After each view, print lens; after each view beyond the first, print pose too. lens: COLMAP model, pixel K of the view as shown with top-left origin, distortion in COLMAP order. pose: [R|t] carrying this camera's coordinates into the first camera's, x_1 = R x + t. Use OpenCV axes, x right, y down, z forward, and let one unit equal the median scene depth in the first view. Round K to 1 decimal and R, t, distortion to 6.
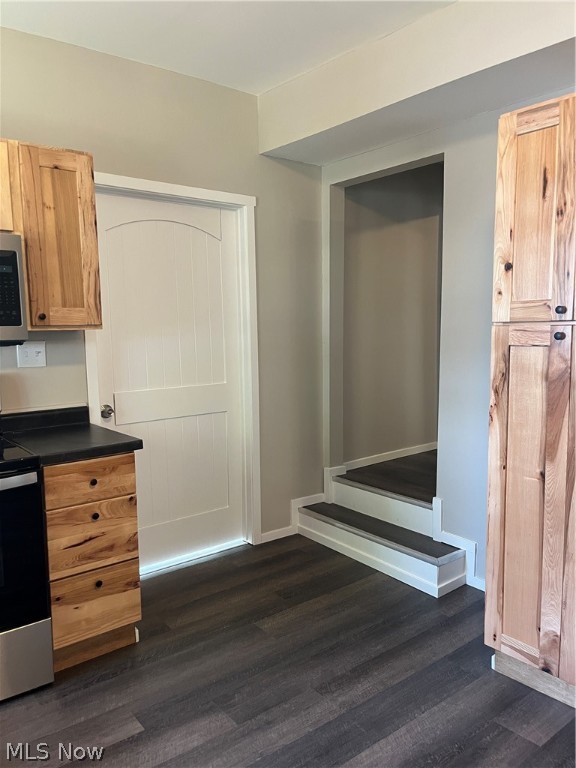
lens RADIAL K [[581.5, 0, 282.3], [0, 581.5, 391.4], [0, 0, 1]] dist [0.064061, -0.093553]
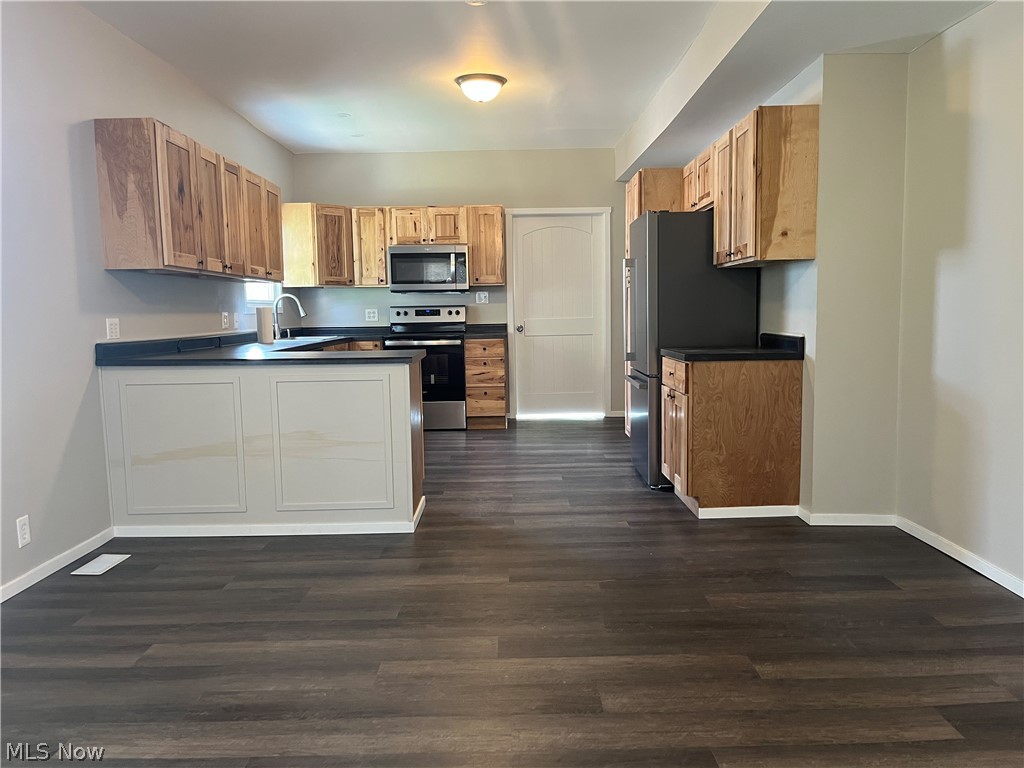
lens RADIAL K [[775.4, 0, 517.5], [0, 775.4, 393.1], [0, 0, 1]] dist [0.064061, -0.093553]
pose [[0.795662, 0.069377, -0.601754, 1.607229], [-0.064568, 0.997473, 0.029625, 0.221328], [0.602289, 0.015283, 0.798132, -1.355976]]
